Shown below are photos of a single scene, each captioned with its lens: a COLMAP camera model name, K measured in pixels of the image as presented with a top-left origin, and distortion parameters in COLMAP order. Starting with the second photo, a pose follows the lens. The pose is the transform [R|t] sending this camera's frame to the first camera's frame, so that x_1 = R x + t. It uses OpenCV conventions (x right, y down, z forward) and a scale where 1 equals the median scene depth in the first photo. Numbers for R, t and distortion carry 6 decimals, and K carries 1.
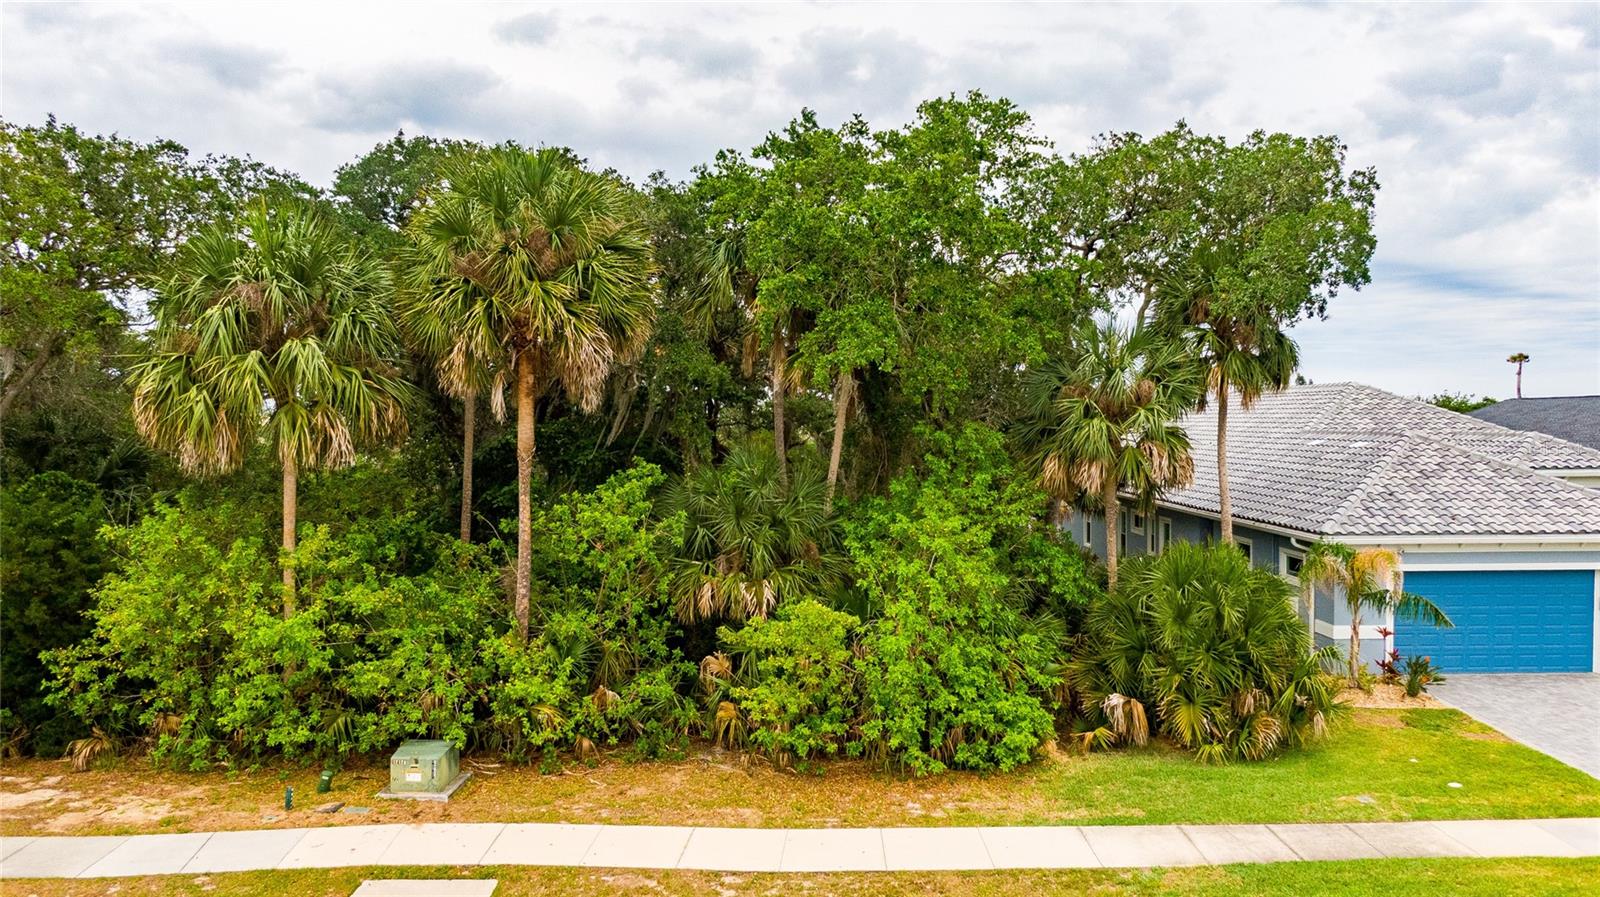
lens RADIAL K [[1145.0, 0, 825.4], [0, 1145.0, 446.8], [0, 0, 1]] dist [0.049760, -0.067969]
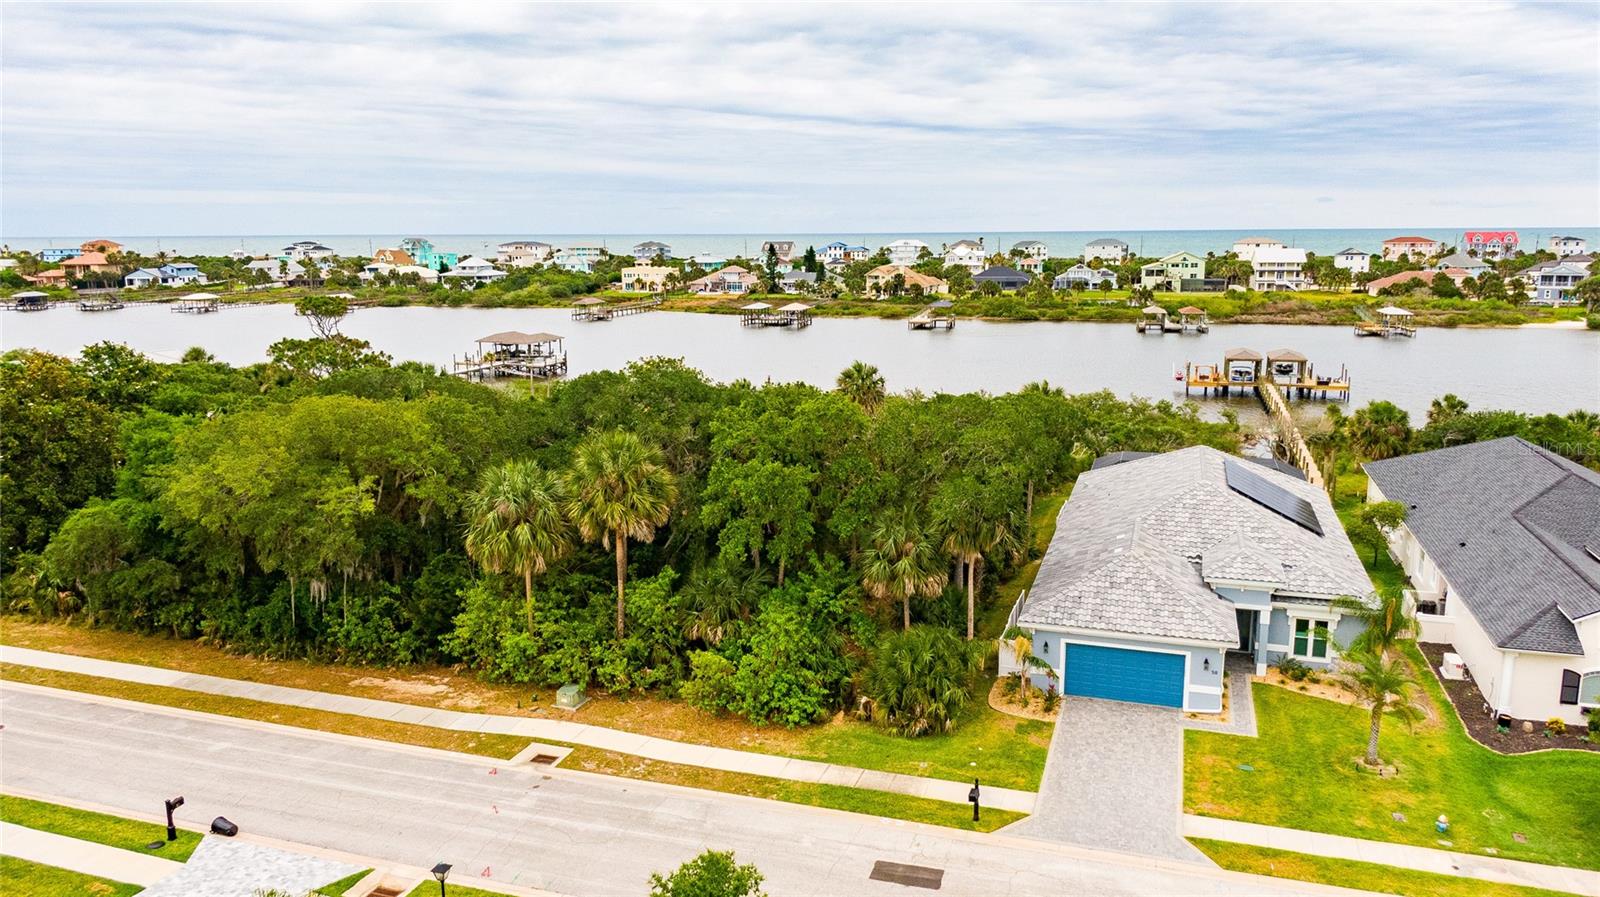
lens RADIAL K [[1156.3, 0, 833.7], [0, 1156.3, 468.6], [0, 0, 1]] dist [0.082750, -0.115014]
pose [[0.945827, 0.069591, -0.317125, 0.928877], [-0.011014, 0.983074, 0.182880, -0.653585], [0.324484, -0.169480, 0.930584, -1.047927]]
